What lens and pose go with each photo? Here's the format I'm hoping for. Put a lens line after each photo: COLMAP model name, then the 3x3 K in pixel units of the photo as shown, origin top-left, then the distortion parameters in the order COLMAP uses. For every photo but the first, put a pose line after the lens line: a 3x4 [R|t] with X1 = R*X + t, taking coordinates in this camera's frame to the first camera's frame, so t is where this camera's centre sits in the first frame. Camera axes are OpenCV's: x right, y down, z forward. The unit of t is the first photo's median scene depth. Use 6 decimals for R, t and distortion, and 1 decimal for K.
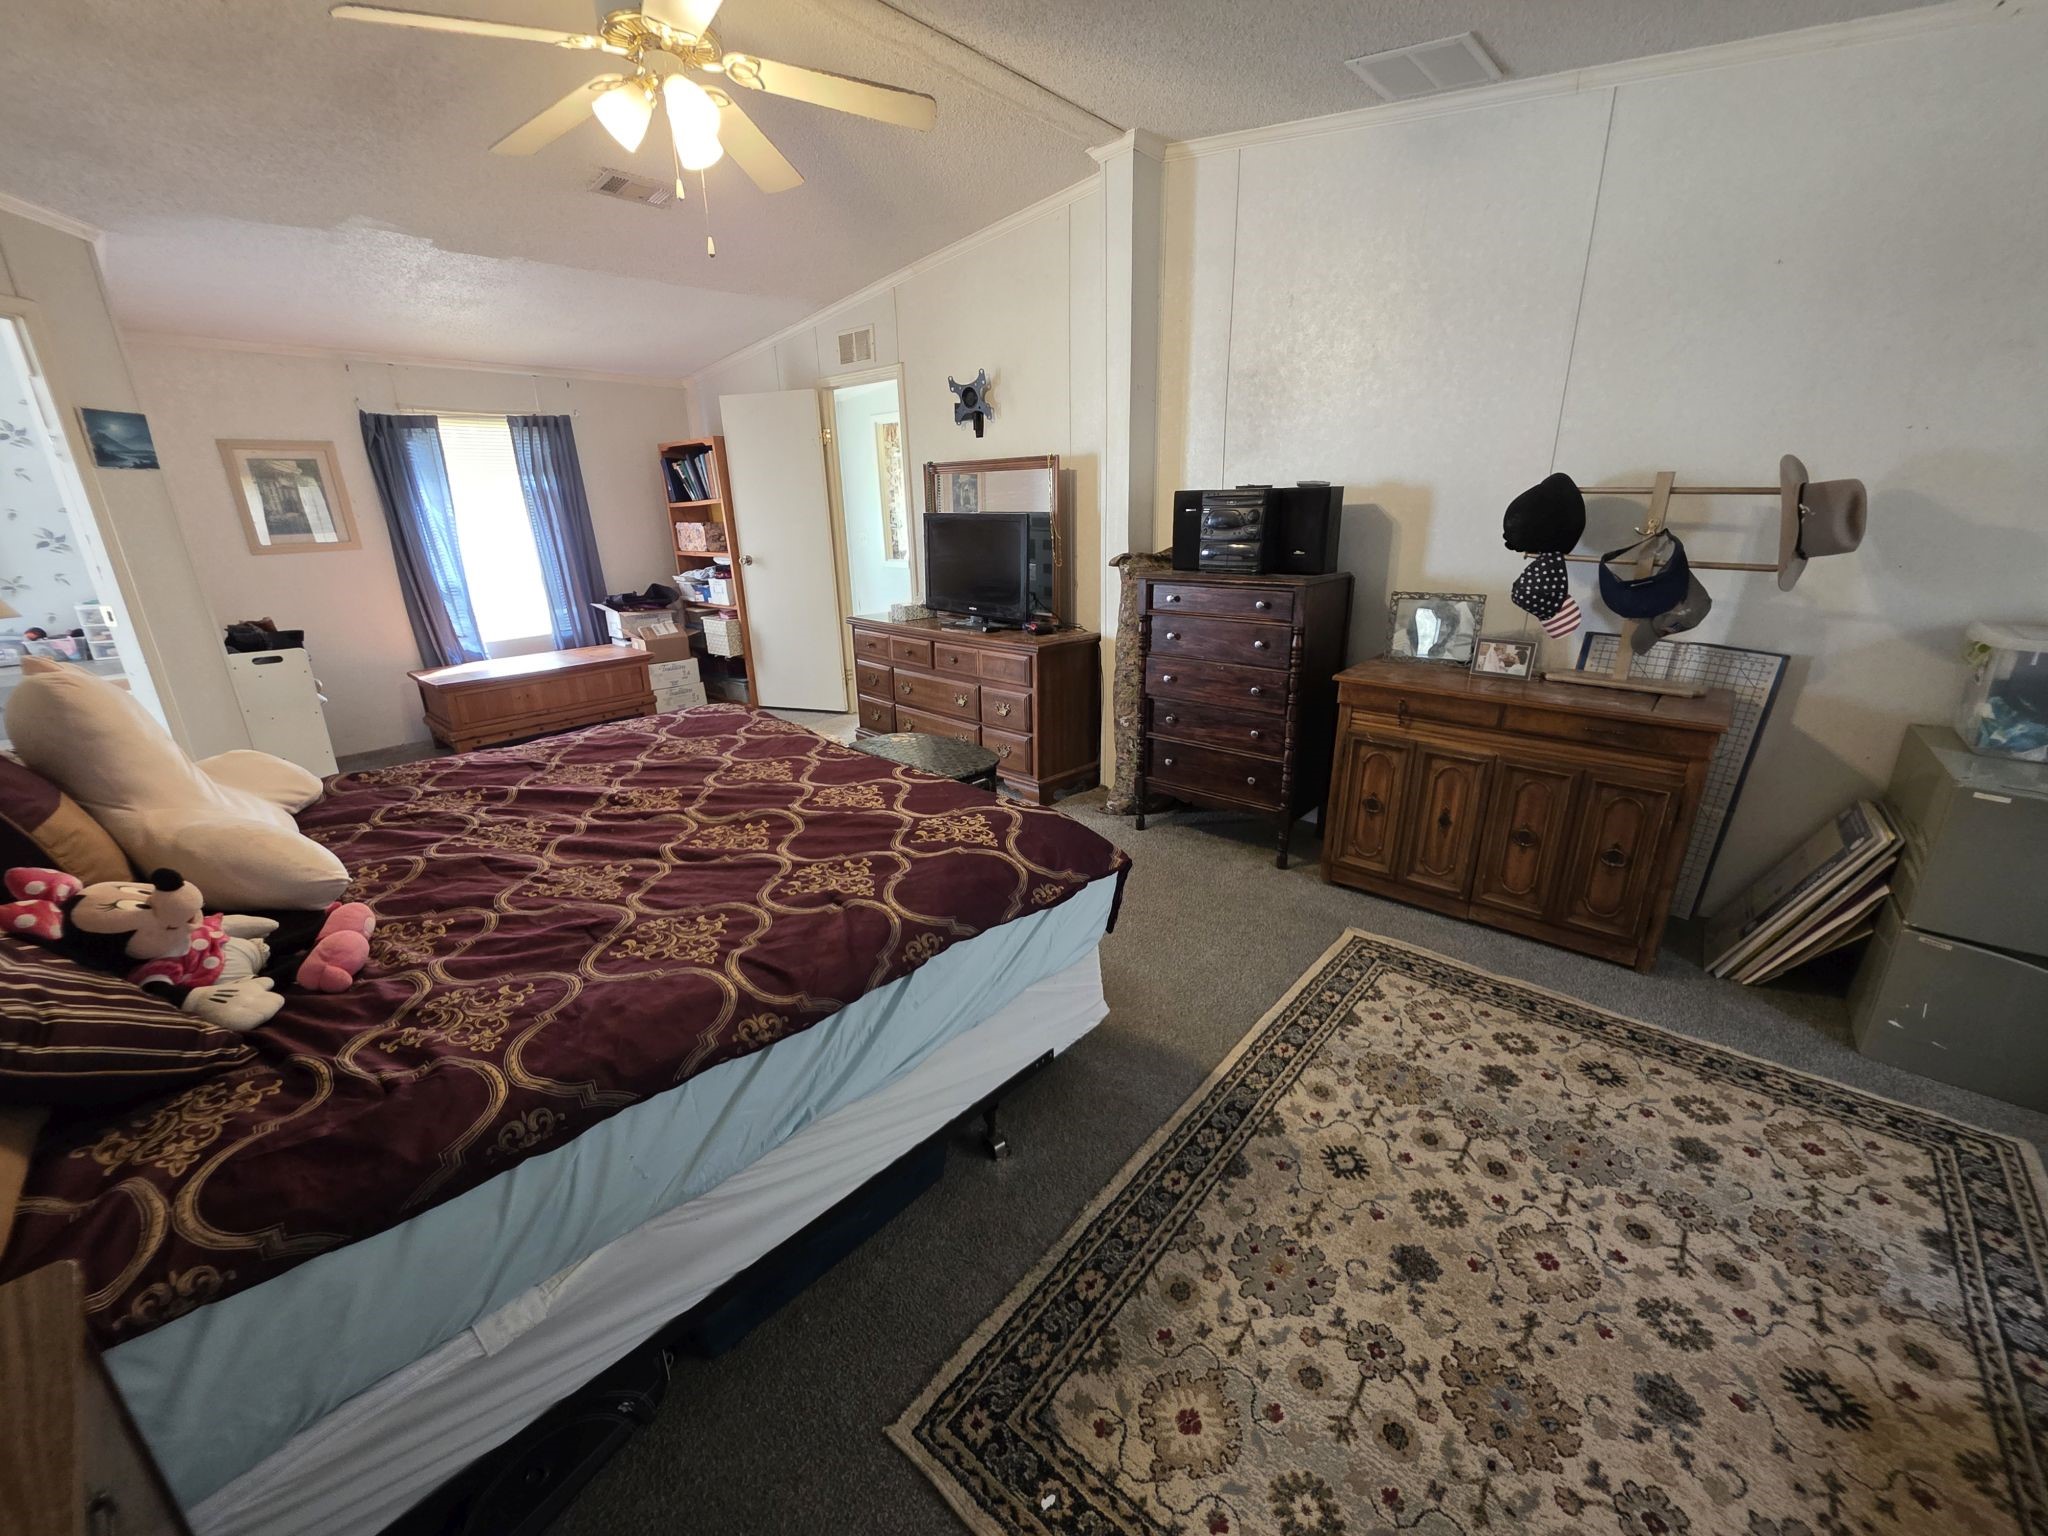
lens RADIAL K [[820.2, 0, 1030.2], [0, 820.2, 769.1], [0, 0, 1]] dist [0.002913, -0.000341]
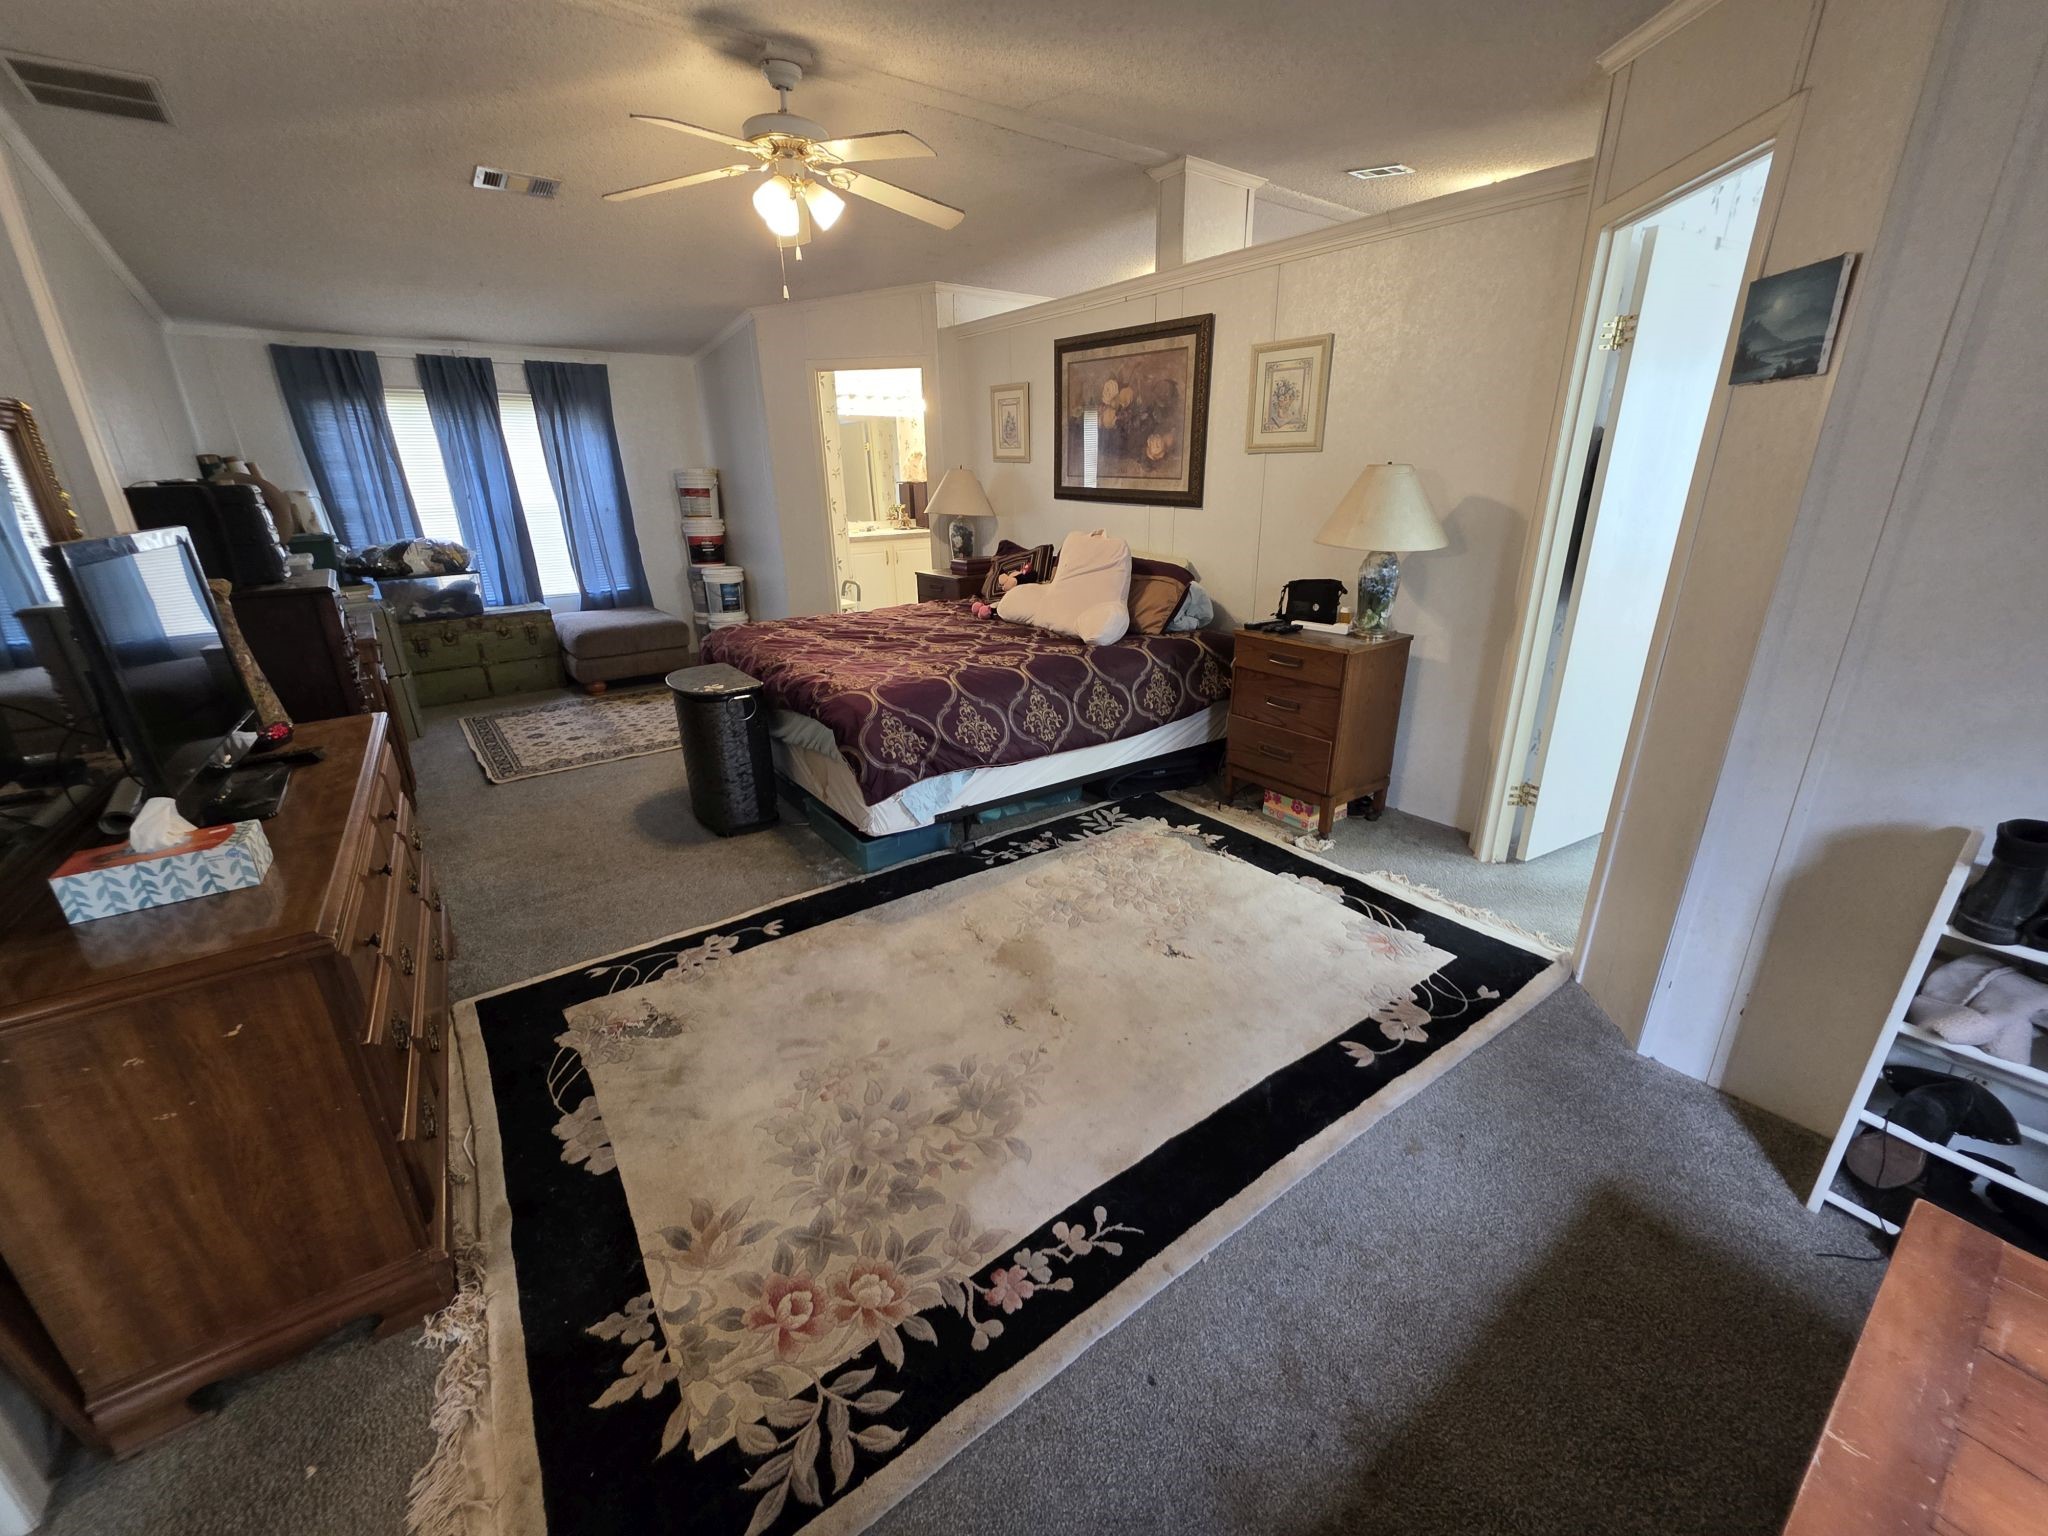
lens RADIAL K [[820.2, 0, 1018.0], [0, 820.2, 765.6], [0, 0, 1]] dist [0.002913, -0.000341]
pose [[-0.977478, -0.038301, 0.207533, -1.294722], [0.097568, 0.789967, 0.605337, -0.964982], [-0.187130, 0.611952, -0.768438, 2.967684]]
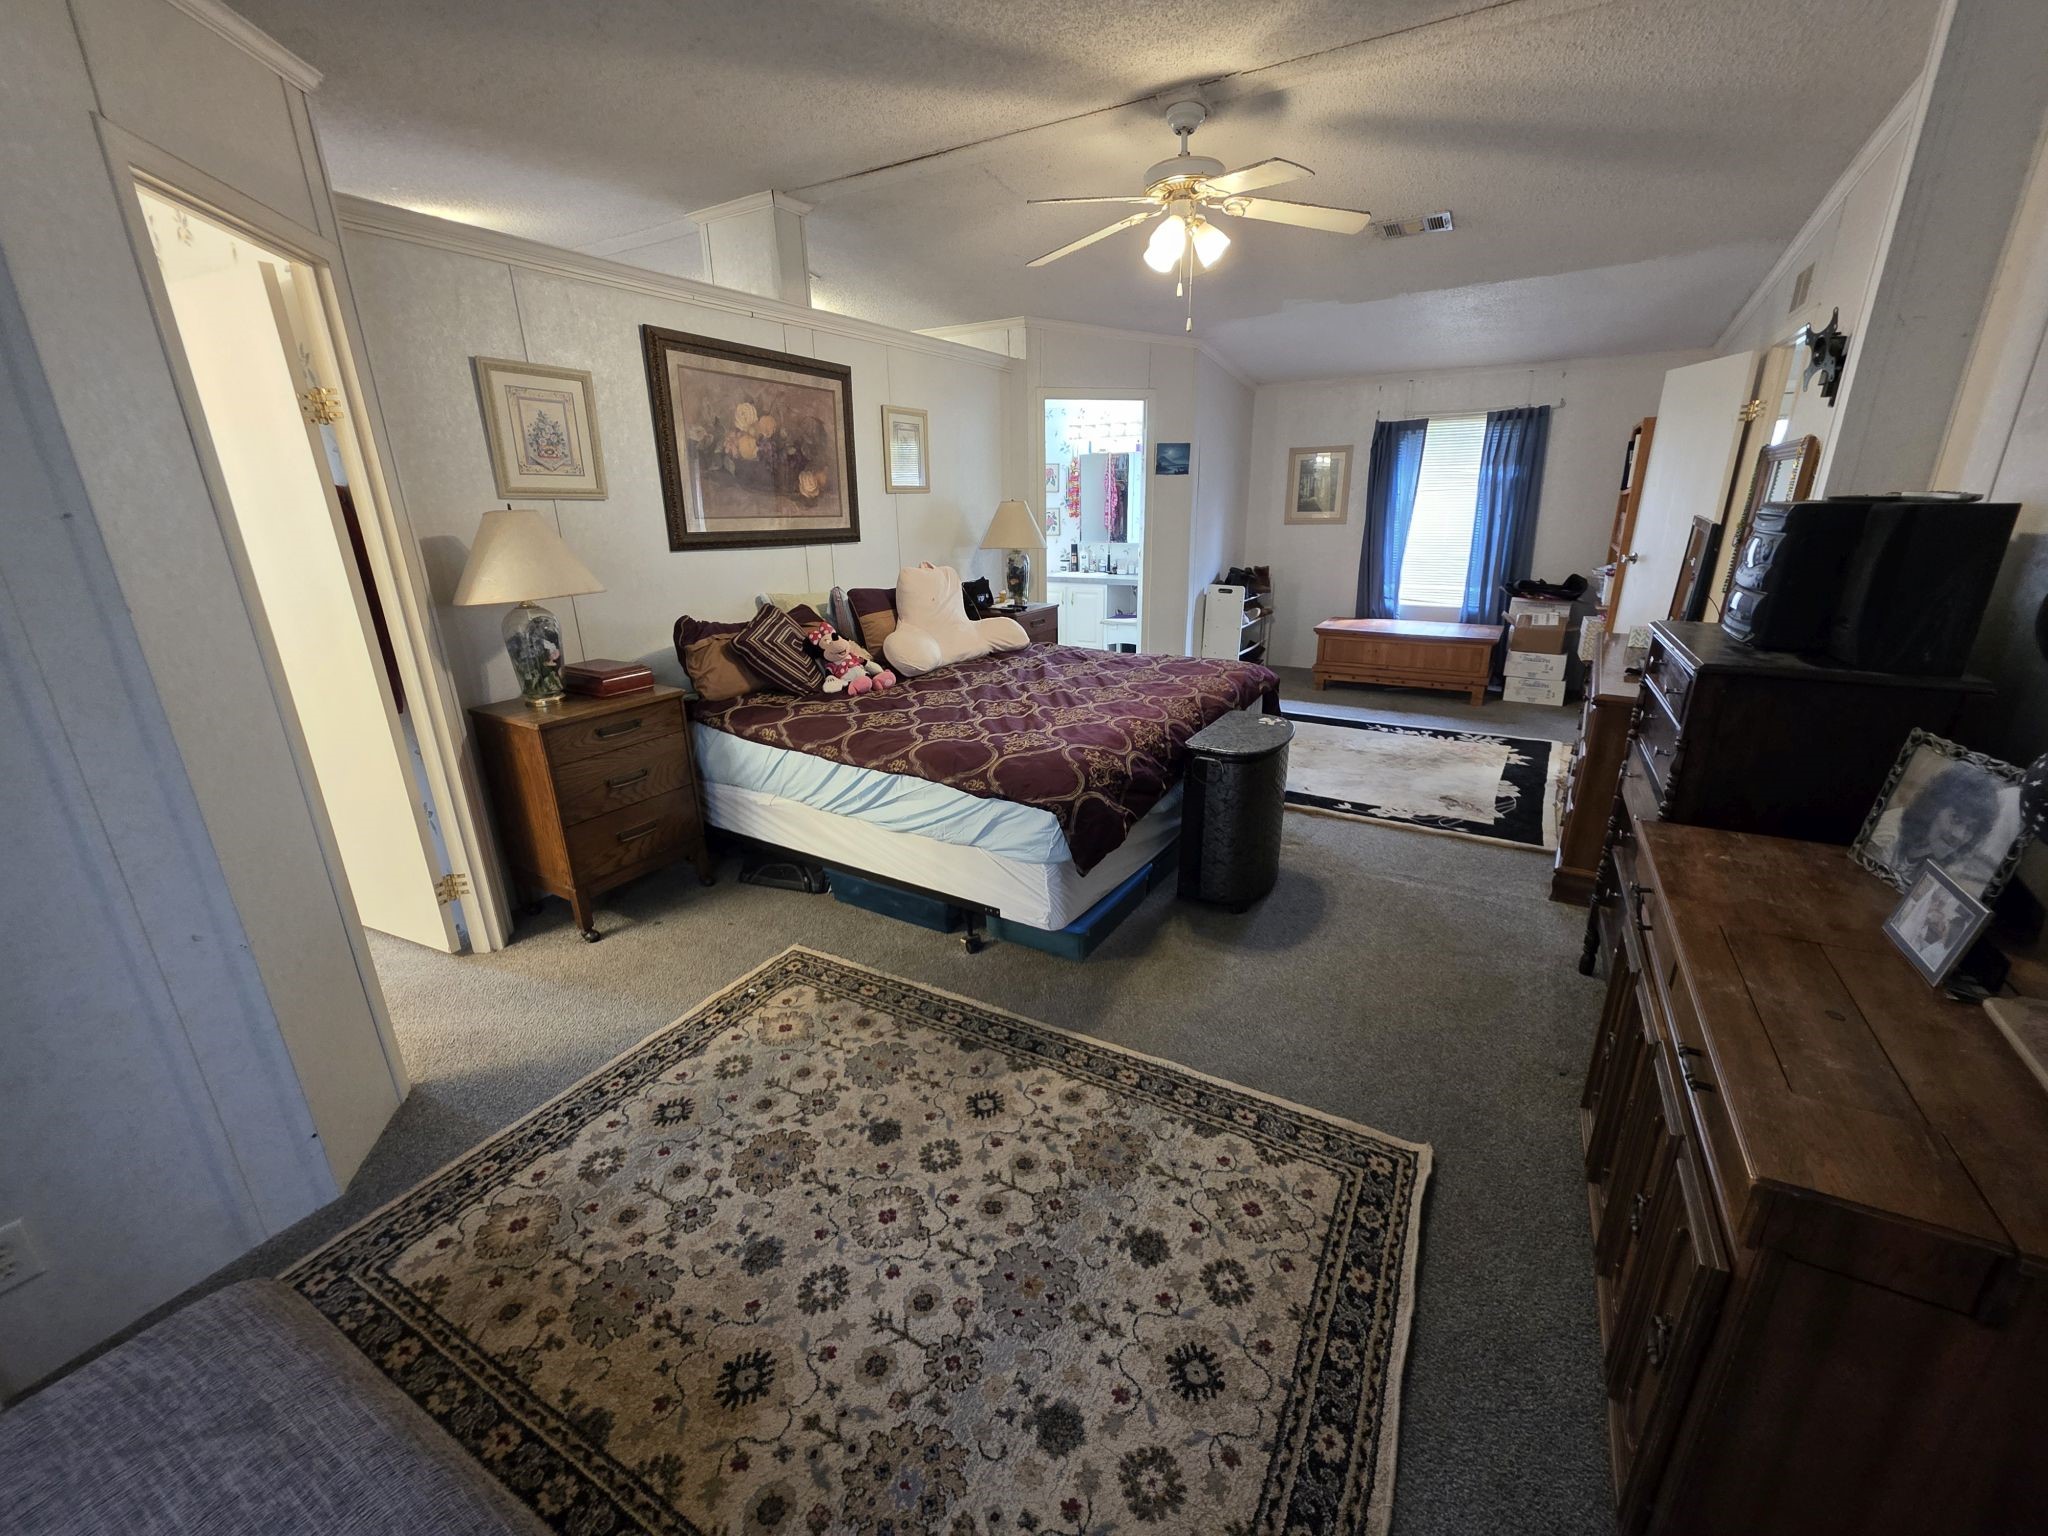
lens RADIAL K [[820.2, 0, 1039.1], [0, 820.2, 766.8], [0, 0, 1]] dist [0.002913, -0.000341]
pose [[0.196758, 0.326517, -0.924485, 1.318428], [-0.296097, 0.918679, 0.261448, -0.283118], [0.934673, 0.222296, 0.277438, 0.649506]]
